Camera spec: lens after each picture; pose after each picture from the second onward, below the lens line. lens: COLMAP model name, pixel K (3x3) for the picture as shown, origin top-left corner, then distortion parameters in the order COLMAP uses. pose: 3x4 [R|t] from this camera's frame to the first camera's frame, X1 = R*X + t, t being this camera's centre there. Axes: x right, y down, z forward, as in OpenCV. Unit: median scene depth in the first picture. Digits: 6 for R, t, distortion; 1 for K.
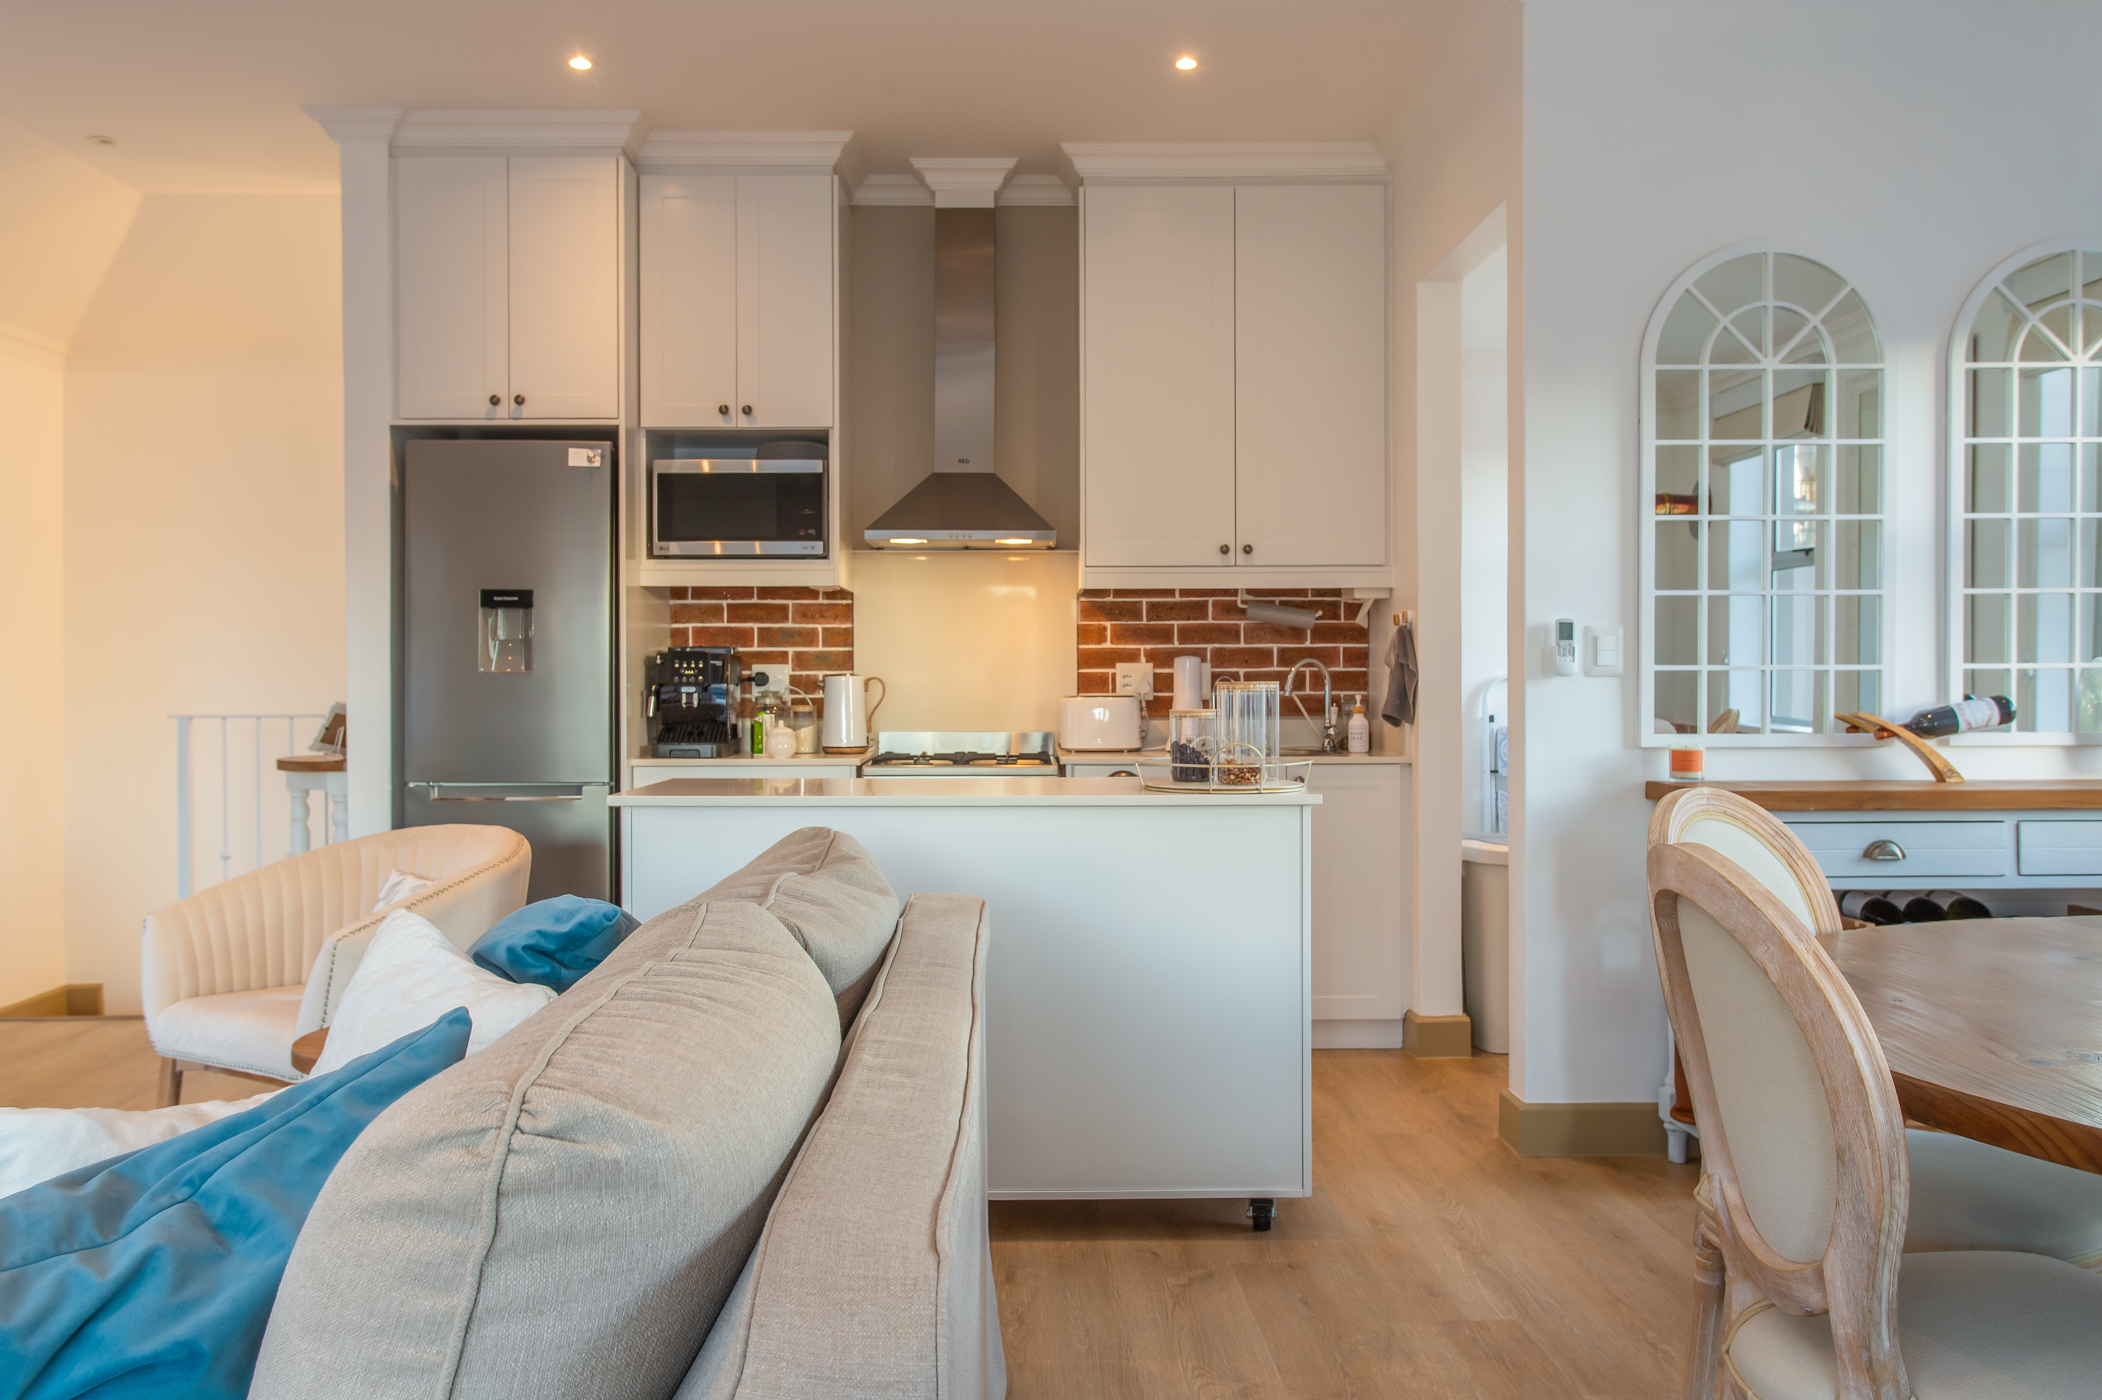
lens RADIAL K [[1665.0, 0, 1036.0], [0, 1665.0, 689.0], [0, 0, 1]] dist [0.007597, 0.007239]
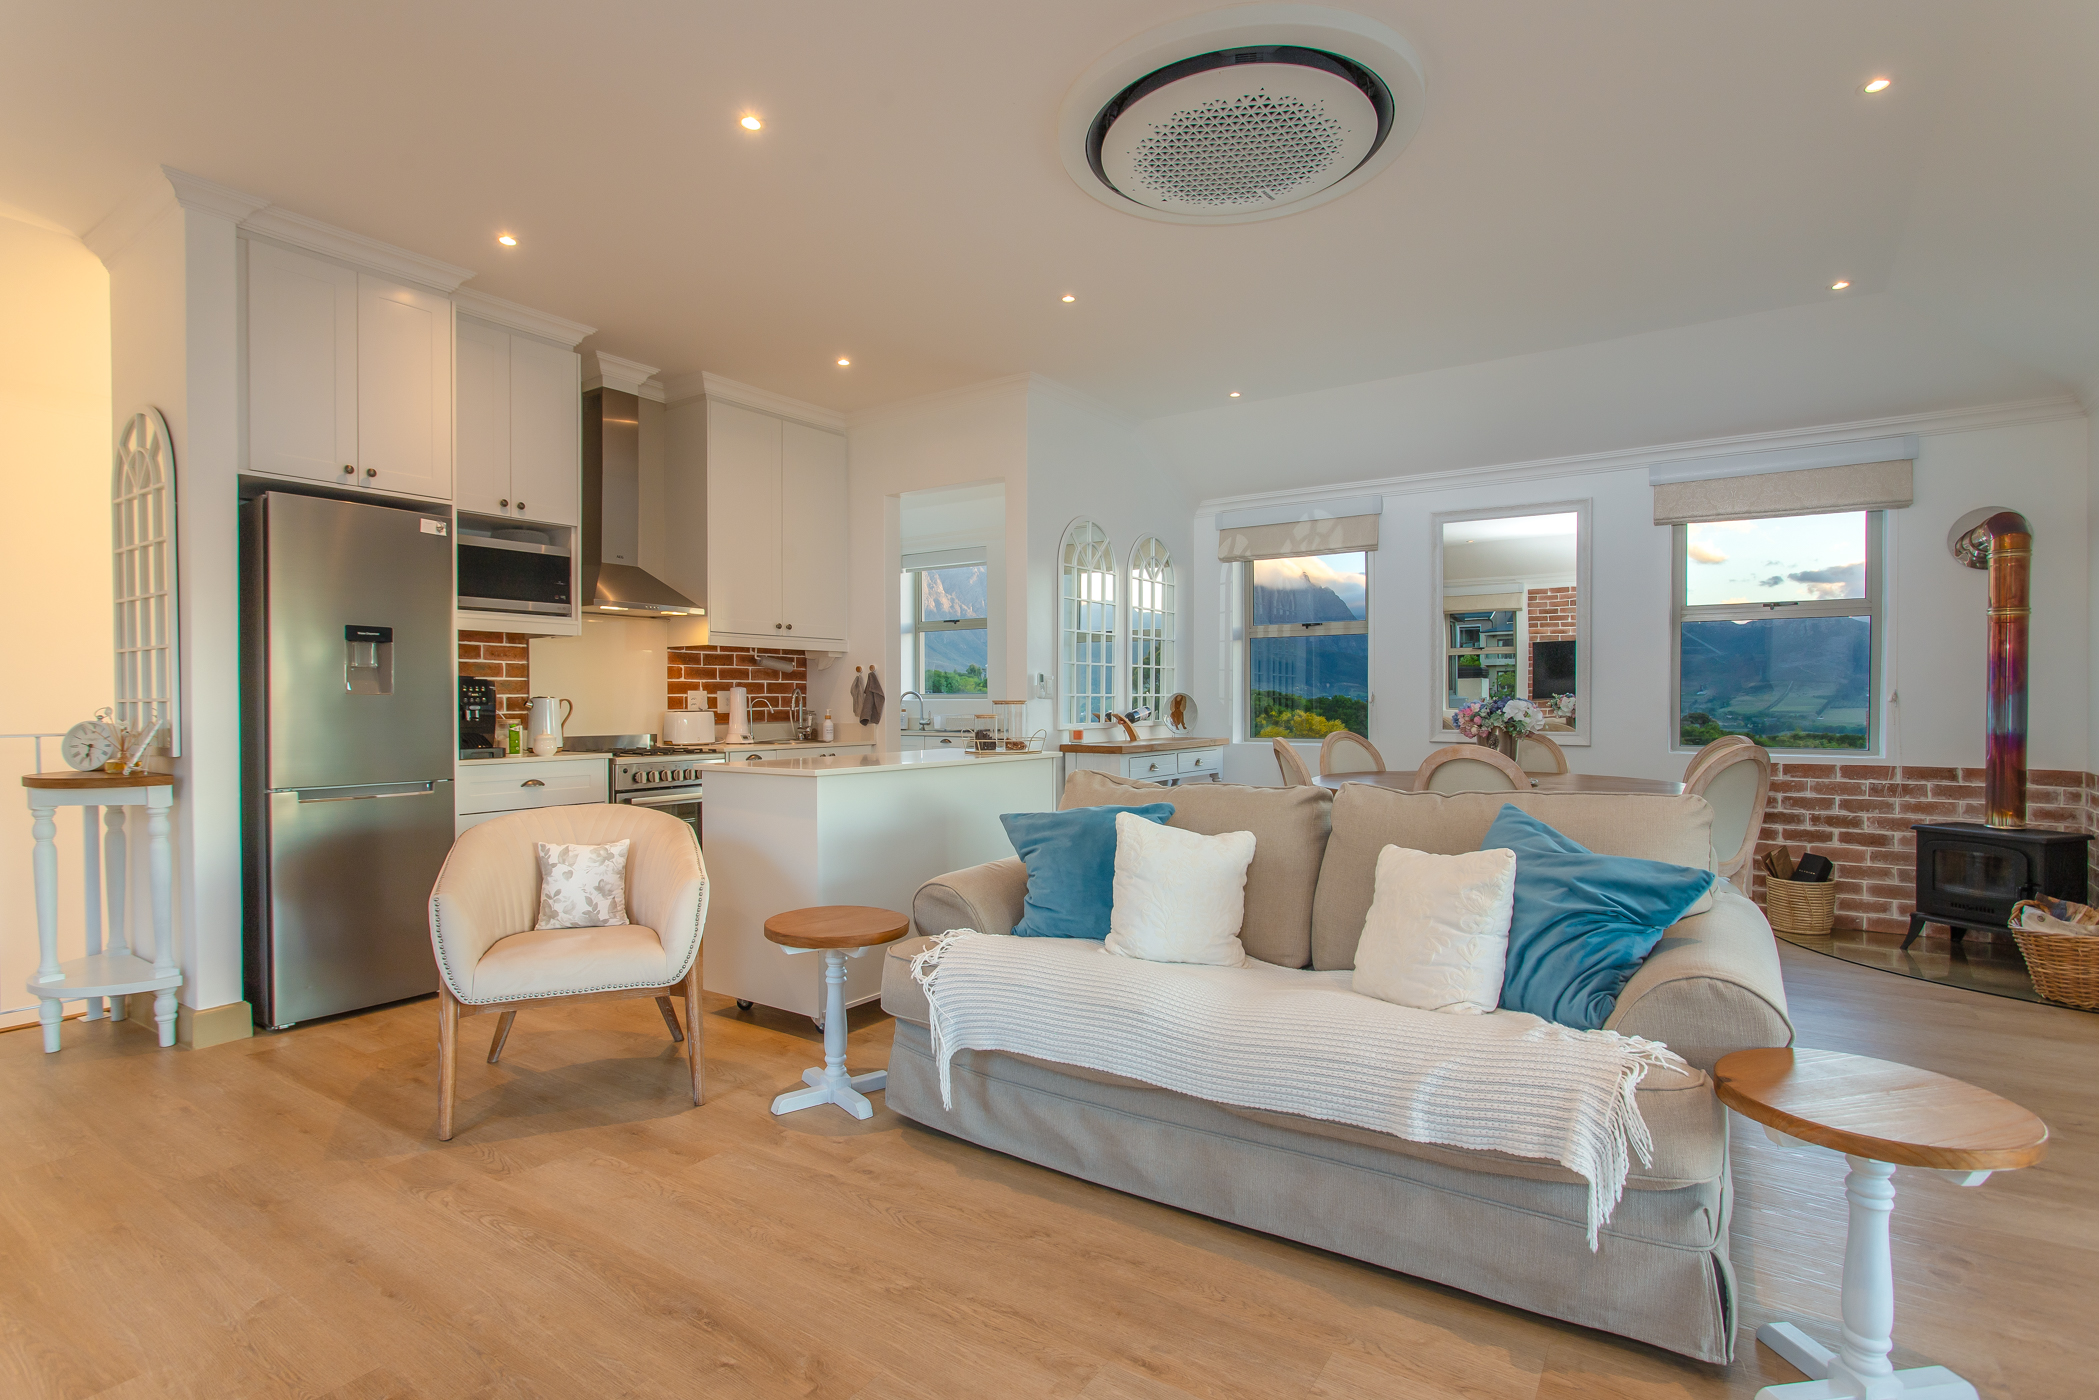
lens RADIAL K [[1019.2, 0, 1045.8], [0, 1019.2, 712.2], [0, 0, 1]] dist [-0.010527, 0.006717]
pose [[0.584533, -0.007268, 0.811337, -0.595944], [0.006447, 0.999970, 0.004314, 0.003511], [-0.811344, 0.002709, 0.584562, 0.147389]]
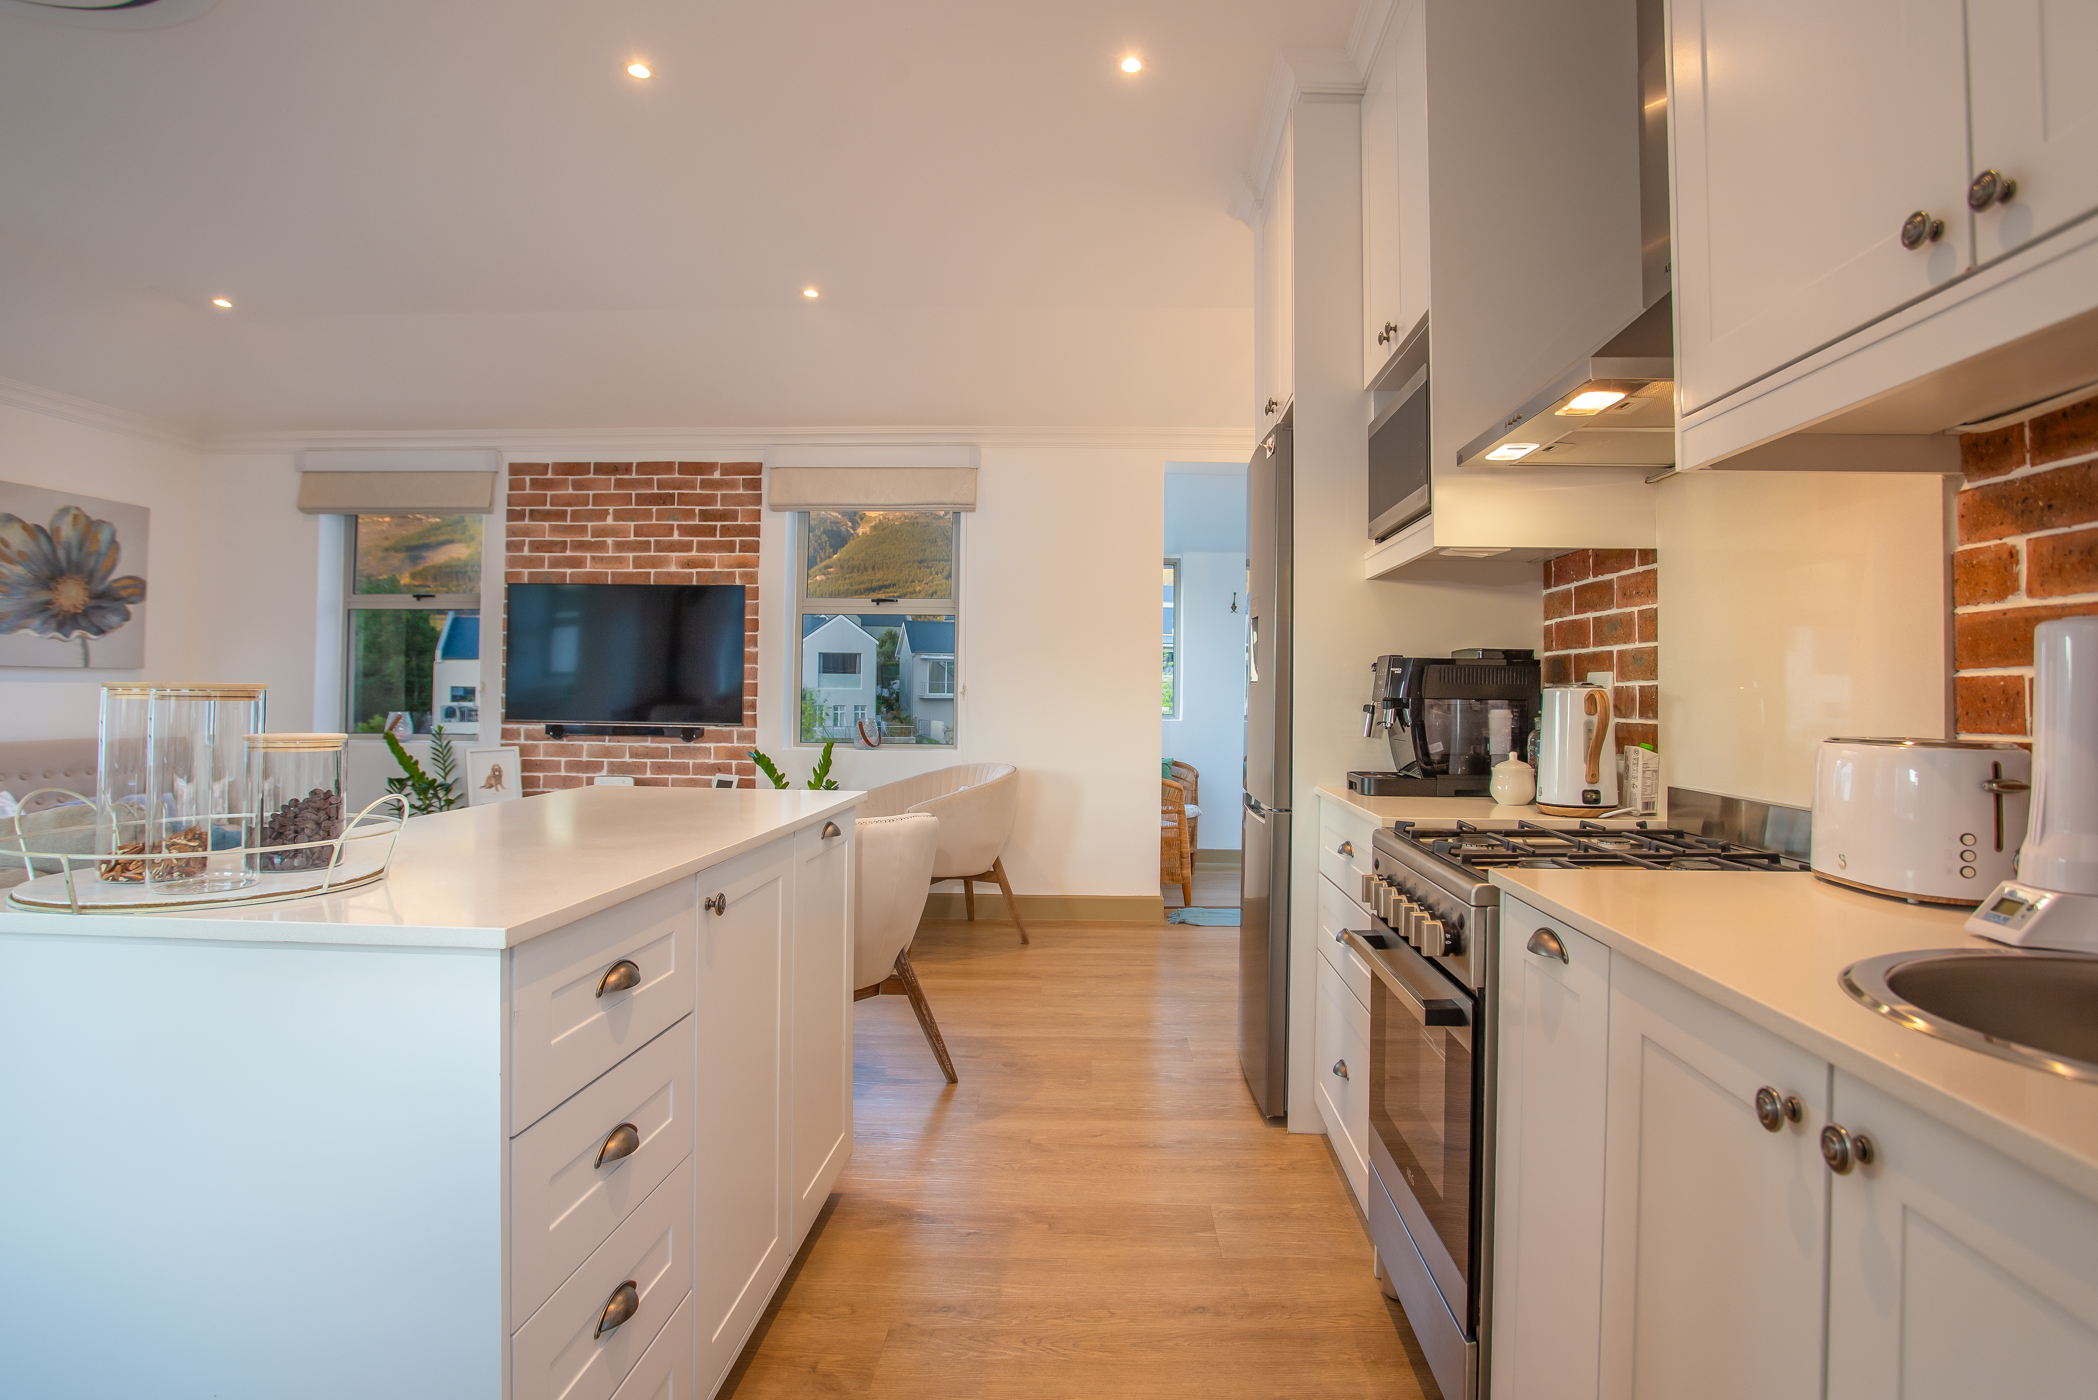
lens RADIAL K [[1058.2, 0, 1105.9], [0, 1058.2, 672.6], [0, 0, 1]] dist [-0.035269, 0.005663]
pose [[-0.031420, -0.015192, -0.999391, 0.289788], [-0.012994, 0.999806, -0.014790, -0.005883], [0.999422, 0.012522, -0.031611, 0.875827]]
